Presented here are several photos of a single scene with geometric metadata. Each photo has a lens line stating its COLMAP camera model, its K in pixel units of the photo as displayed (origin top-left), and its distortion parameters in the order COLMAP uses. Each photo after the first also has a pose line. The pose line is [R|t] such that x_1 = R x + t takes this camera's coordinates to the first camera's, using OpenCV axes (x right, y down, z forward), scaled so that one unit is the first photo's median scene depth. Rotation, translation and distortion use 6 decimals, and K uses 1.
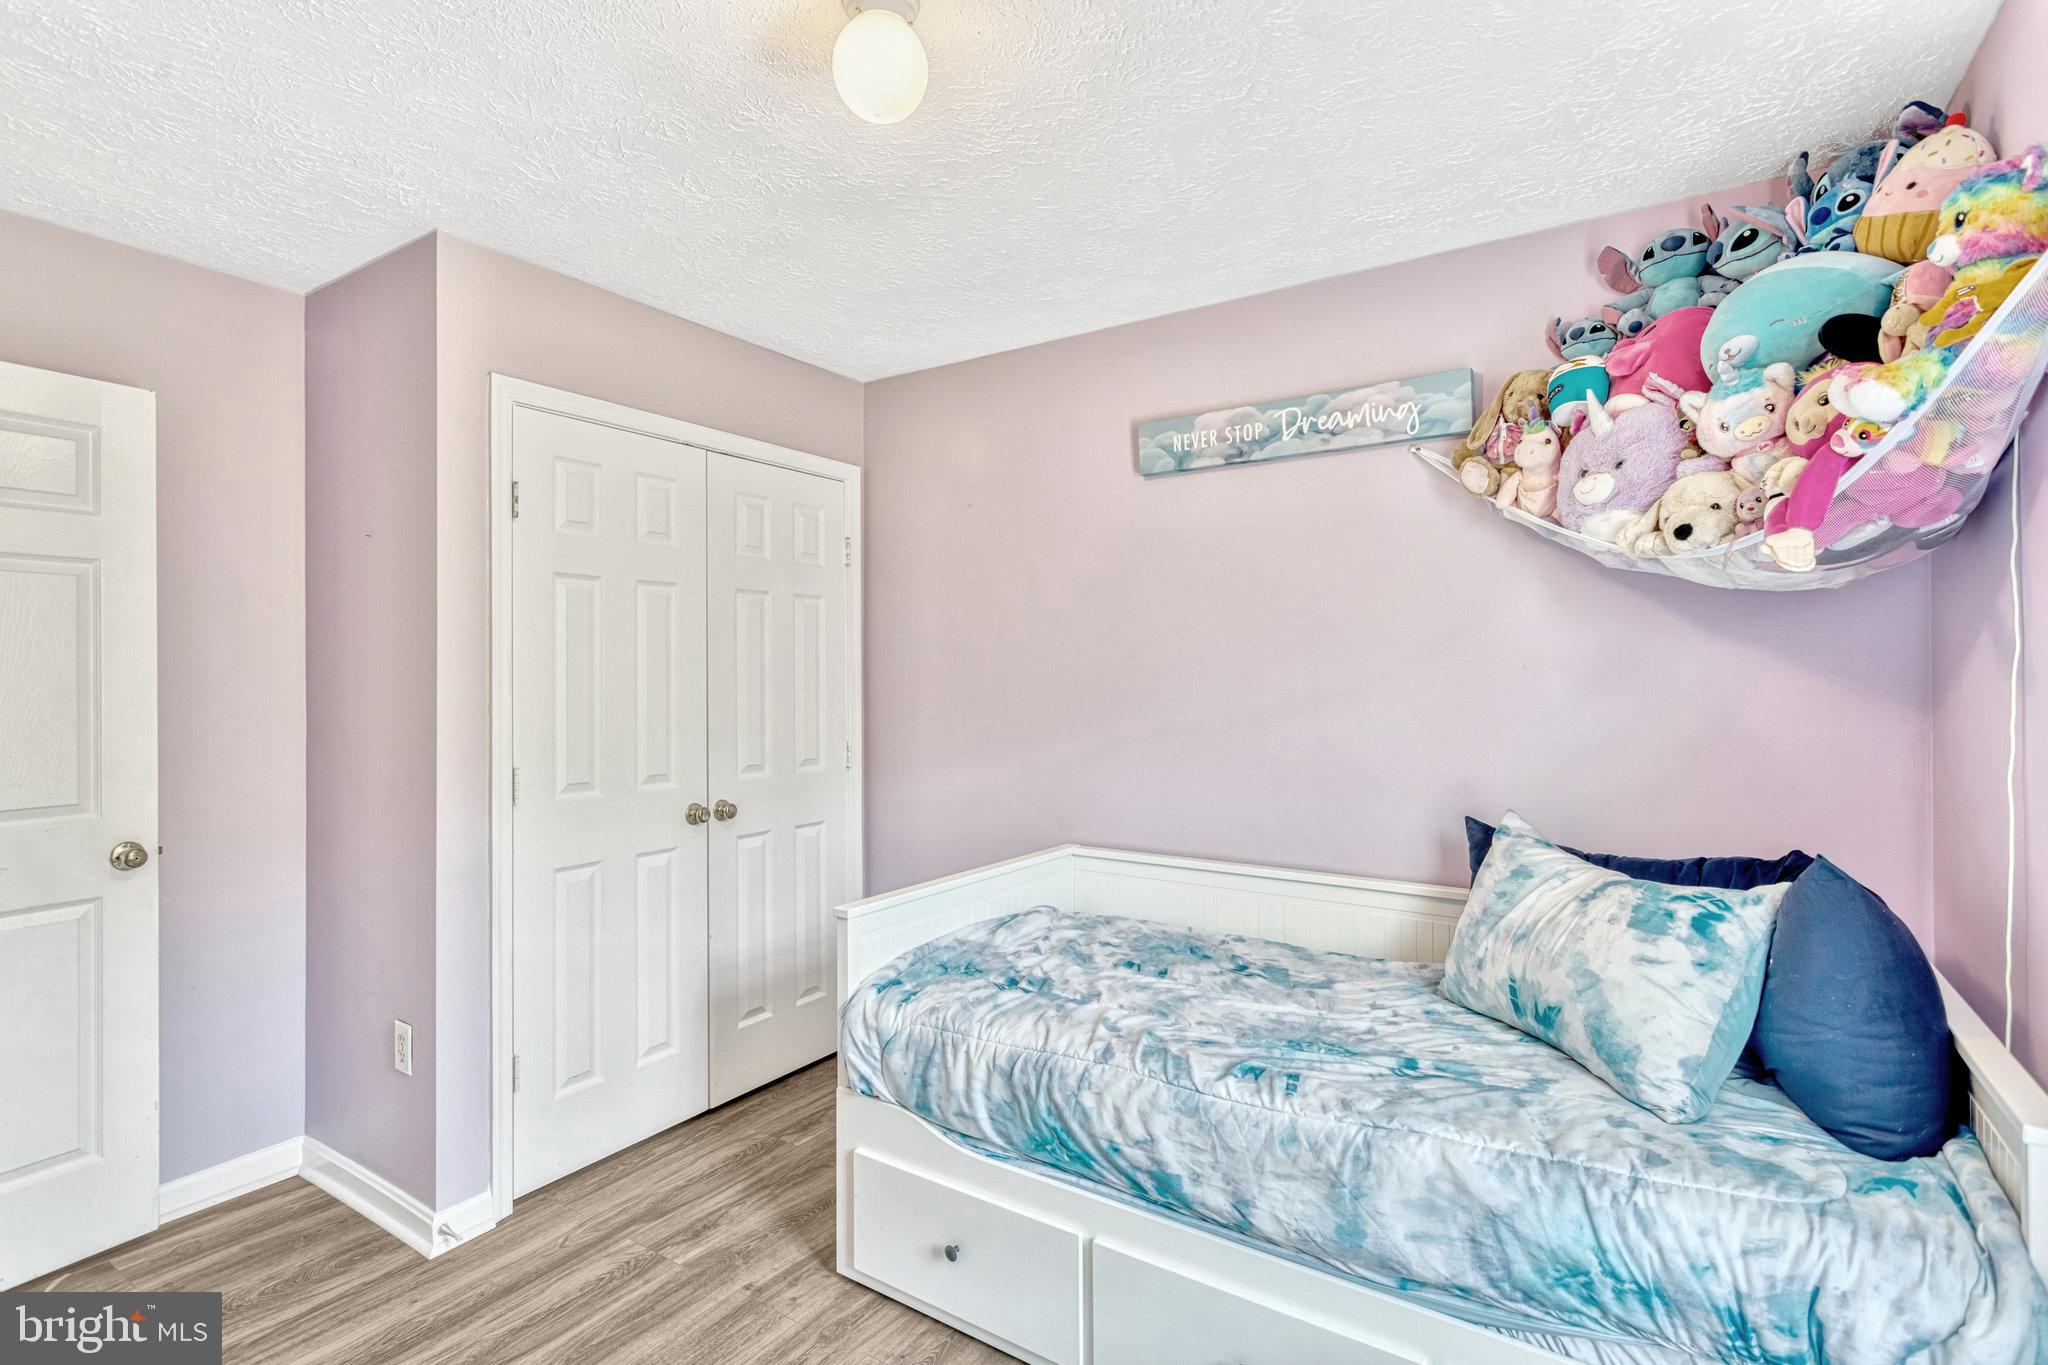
lens RADIAL K [[979.4, 0, 1009.6], [0, 979.4, 663.3], [0, 0, 1]] dist [0.000739, 0.002411]
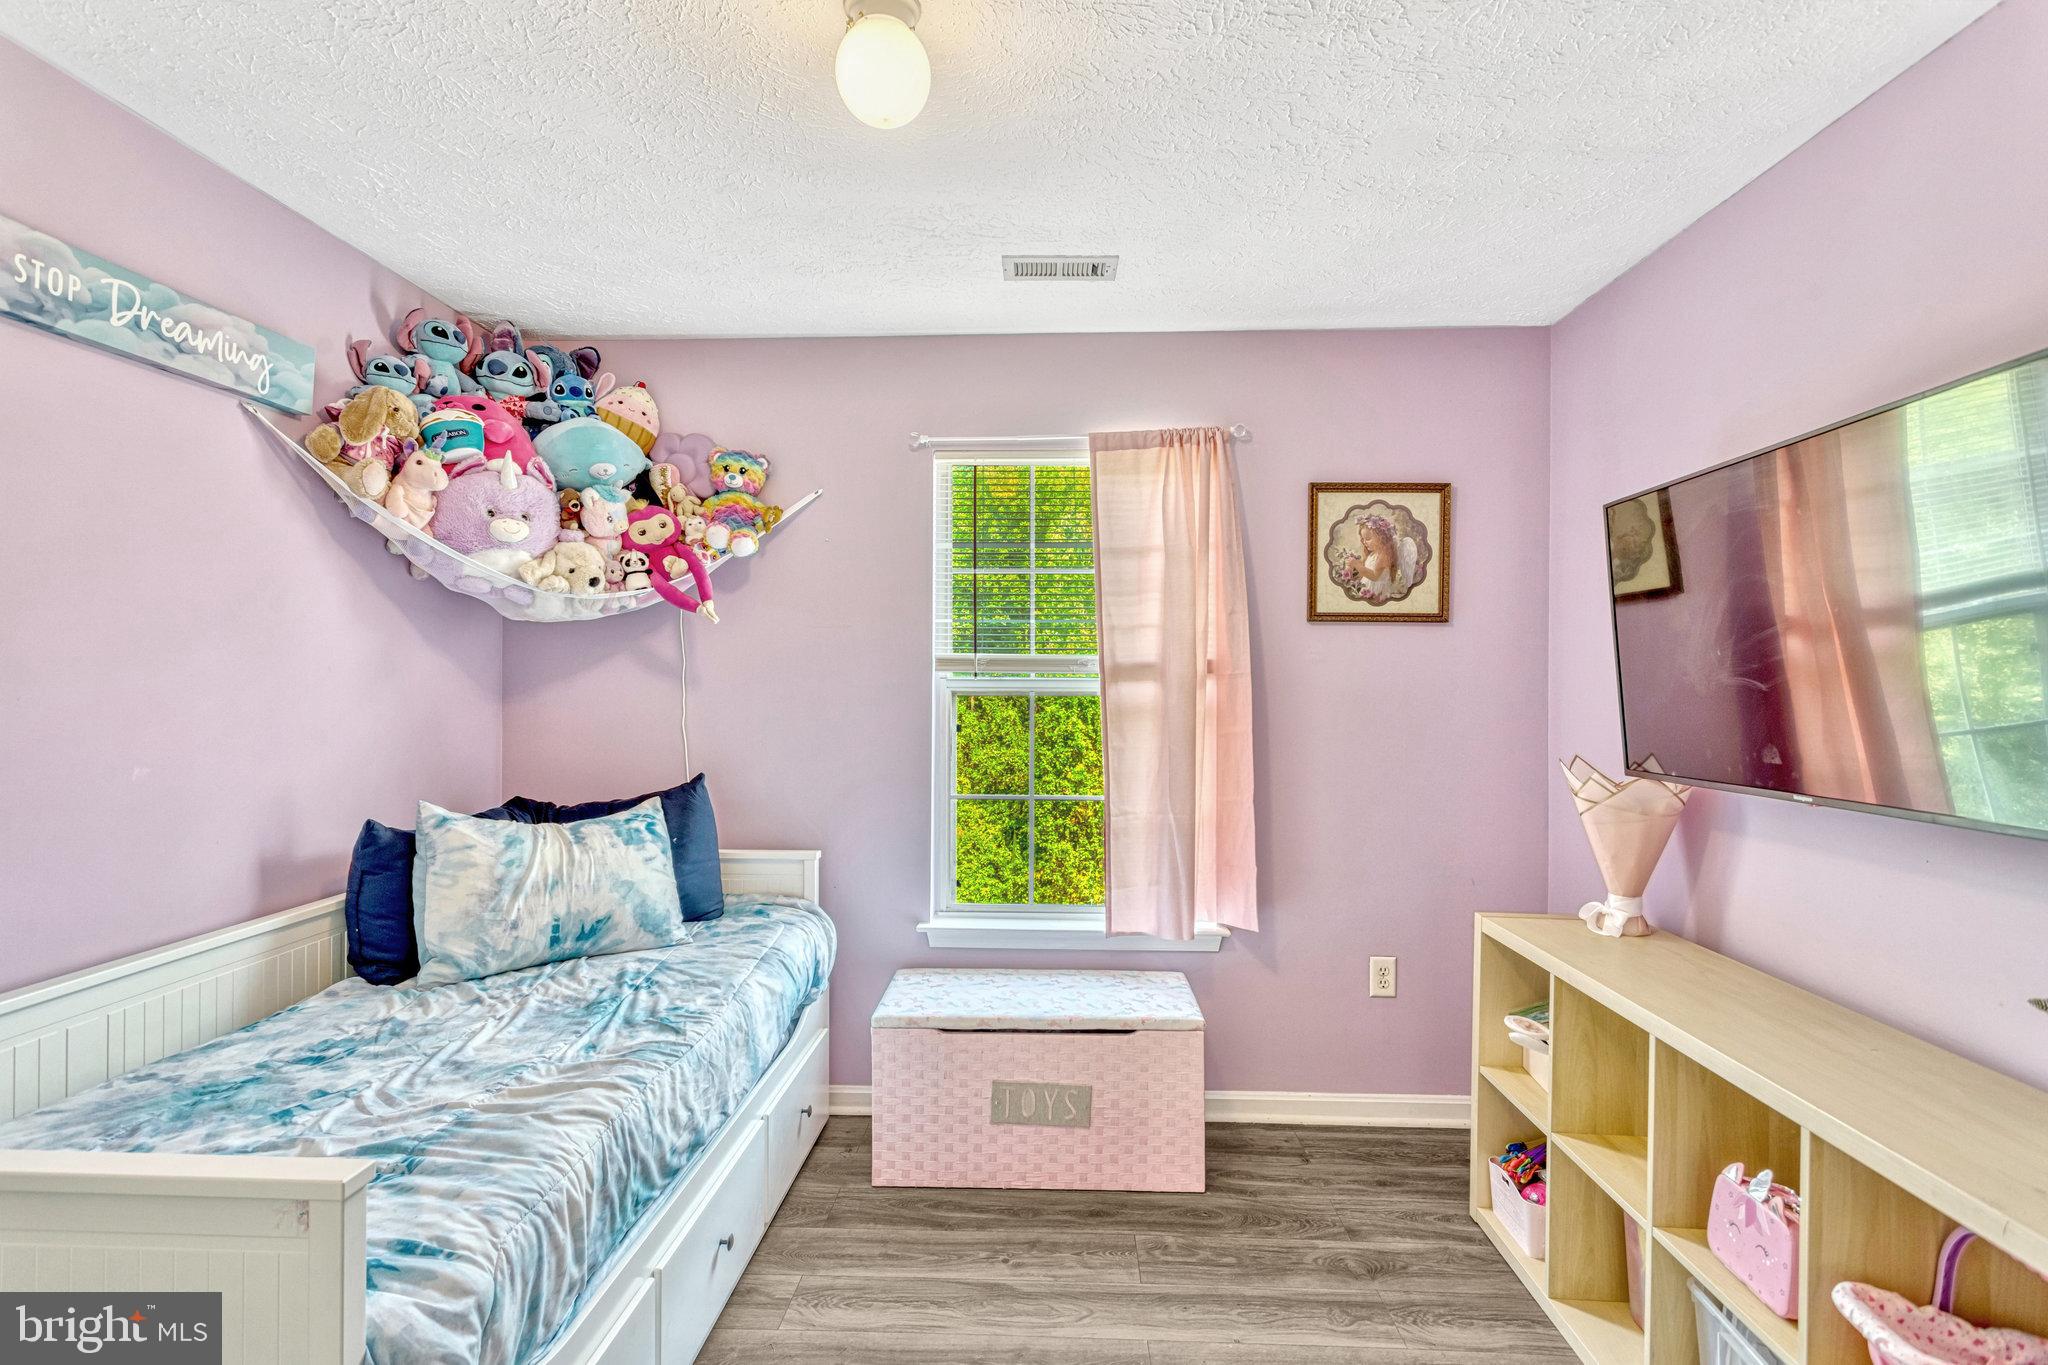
lens RADIAL K [[978.7, 0, 1025.6], [0, 978.7, 686.7], [0, 0, 1]] dist [0.008884, 0.001153]
pose [[-0.530144, -0.005040, 0.847892, -0.804171], [-0.010550, 0.999944, -0.000653, 0.017397], [-0.847842, -0.009292, -0.530168, 1.069065]]
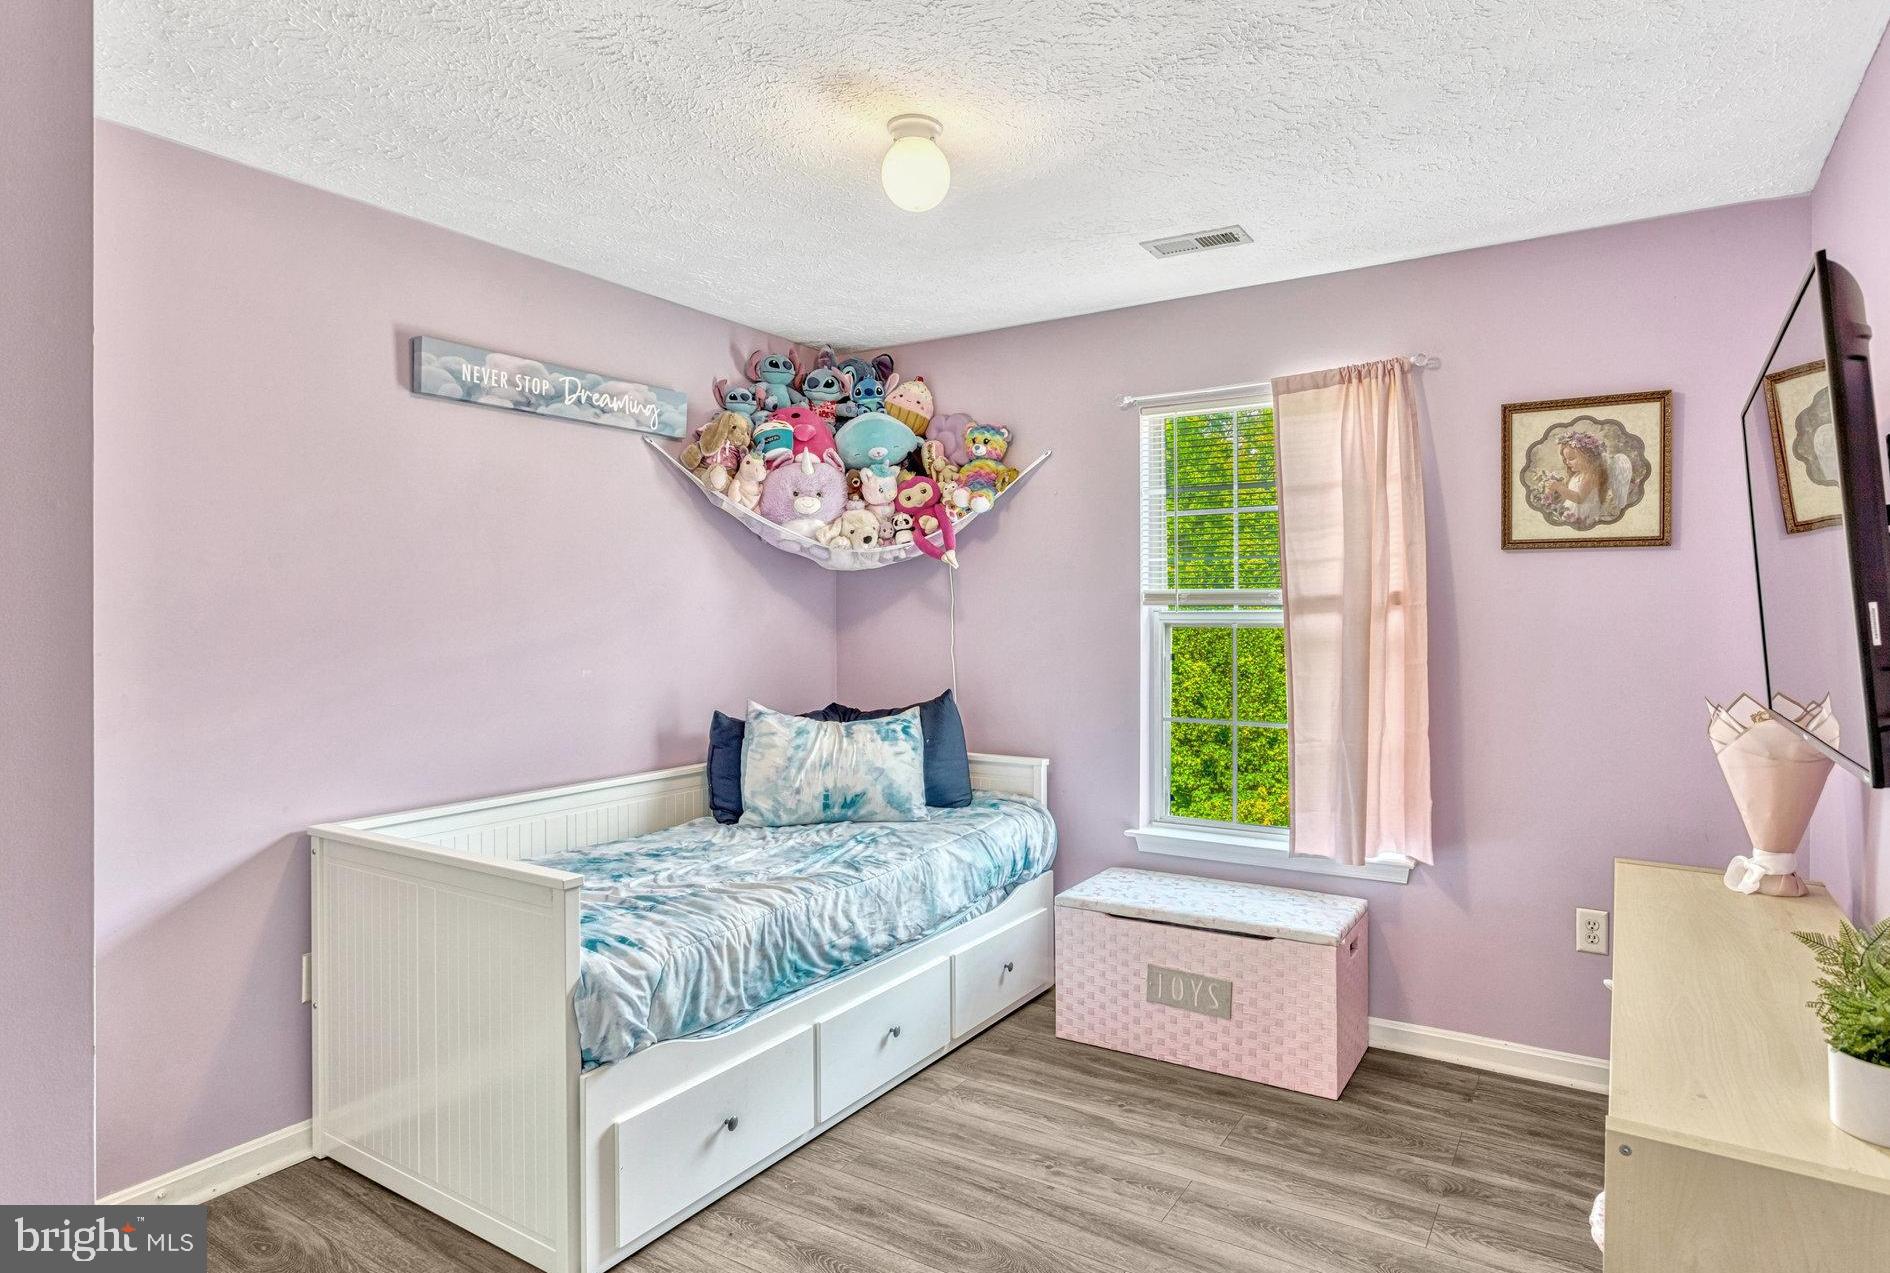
lens RADIAL K [[1048.9, 0, 1021.4], [0, 1048.9, 629.8], [0, 0, 1]] dist [-0.001339, 0.003362]
pose [[-0.067808, -0.013328, 0.997609, -1.232249], [-0.007218, 0.999891, 0.012868, 0.014607], [-0.997672, -0.006328, -0.067897, 0.724598]]
